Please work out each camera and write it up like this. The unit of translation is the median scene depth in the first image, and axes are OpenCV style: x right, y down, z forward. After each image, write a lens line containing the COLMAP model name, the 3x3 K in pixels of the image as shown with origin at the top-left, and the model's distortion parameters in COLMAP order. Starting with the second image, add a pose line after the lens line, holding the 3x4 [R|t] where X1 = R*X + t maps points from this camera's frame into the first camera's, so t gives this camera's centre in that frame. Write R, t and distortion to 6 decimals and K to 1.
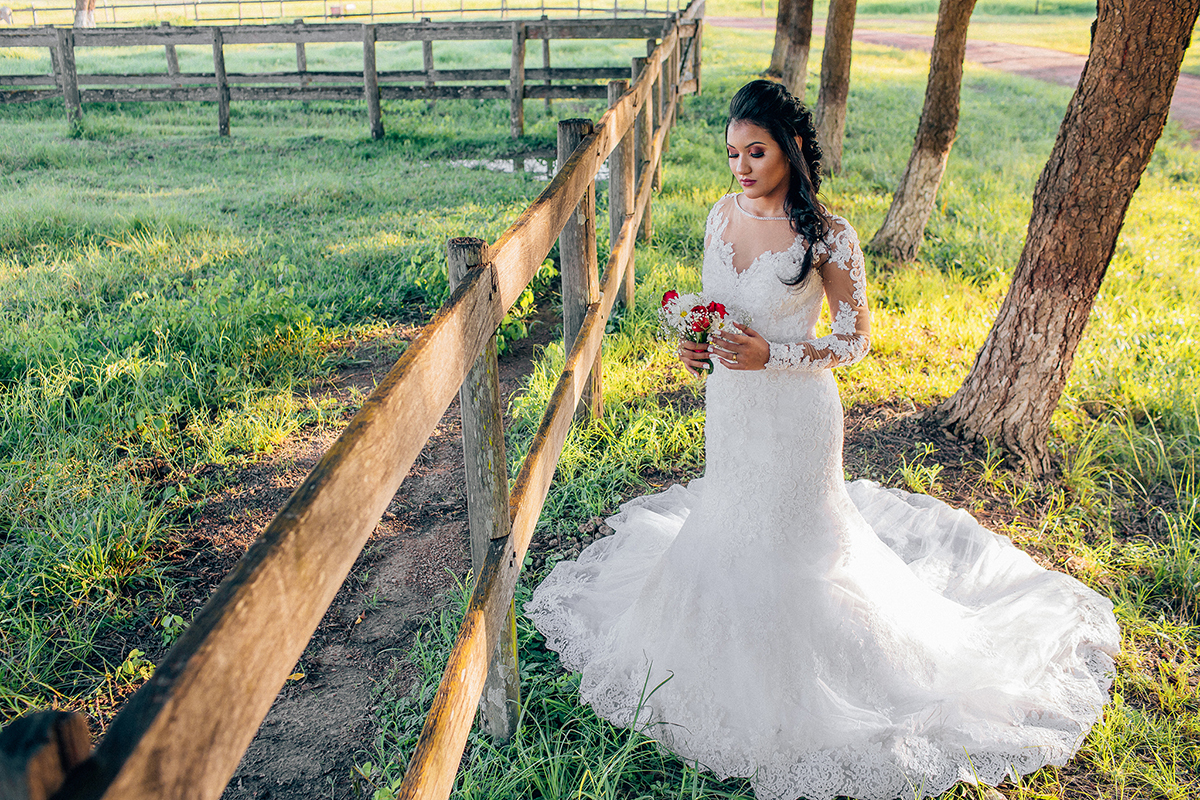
lens RADIAL K [[1257.9, 0, 597.1], [0, 1257.9, 398.9], [0, 0, 1]] dist [-0.041269, 0.000000]
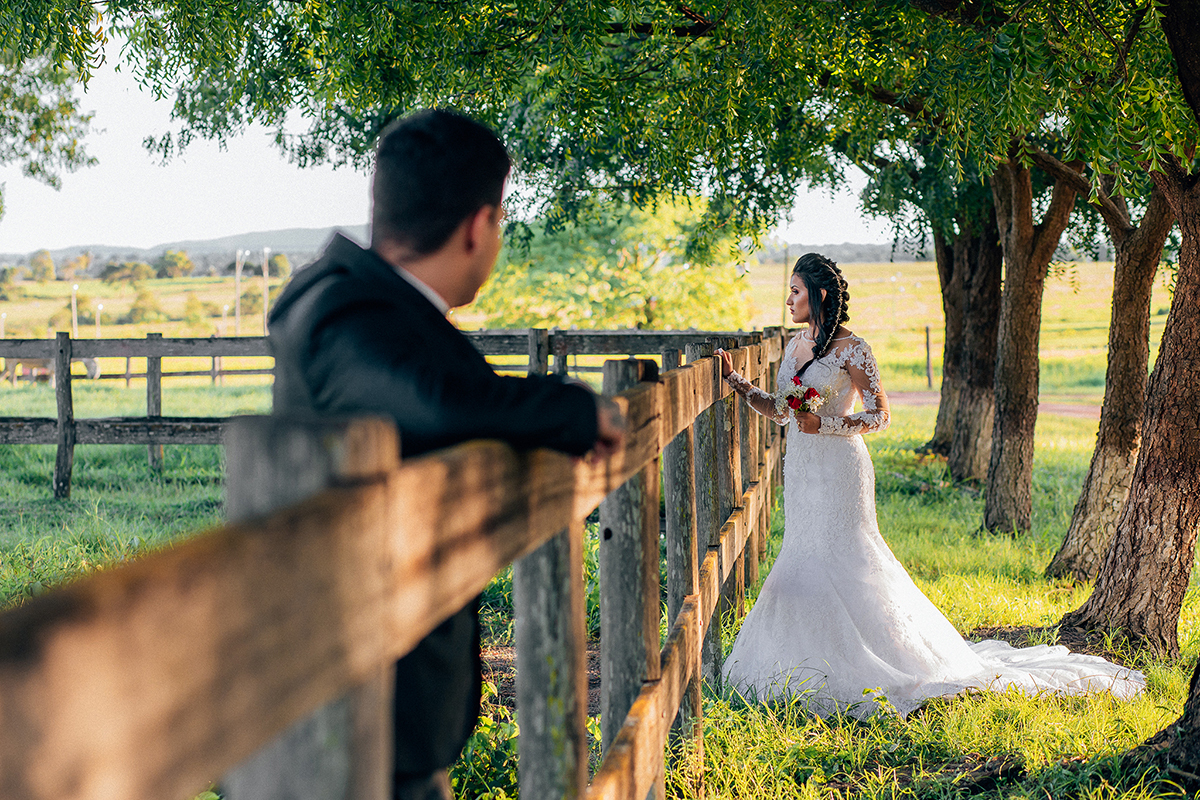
lens RADIAL K [[2975.3, 0, 600.5], [0, 2975.3, 400.3], [0, 0, 1]] dist [-0.054469, 0.000000]
pose [[0.999864, 0.009358, 0.013611, -0.156078], [-0.004914, 0.955246, -0.295772, 0.589045], [-0.015769, 0.295665, 0.955162, -1.432211]]
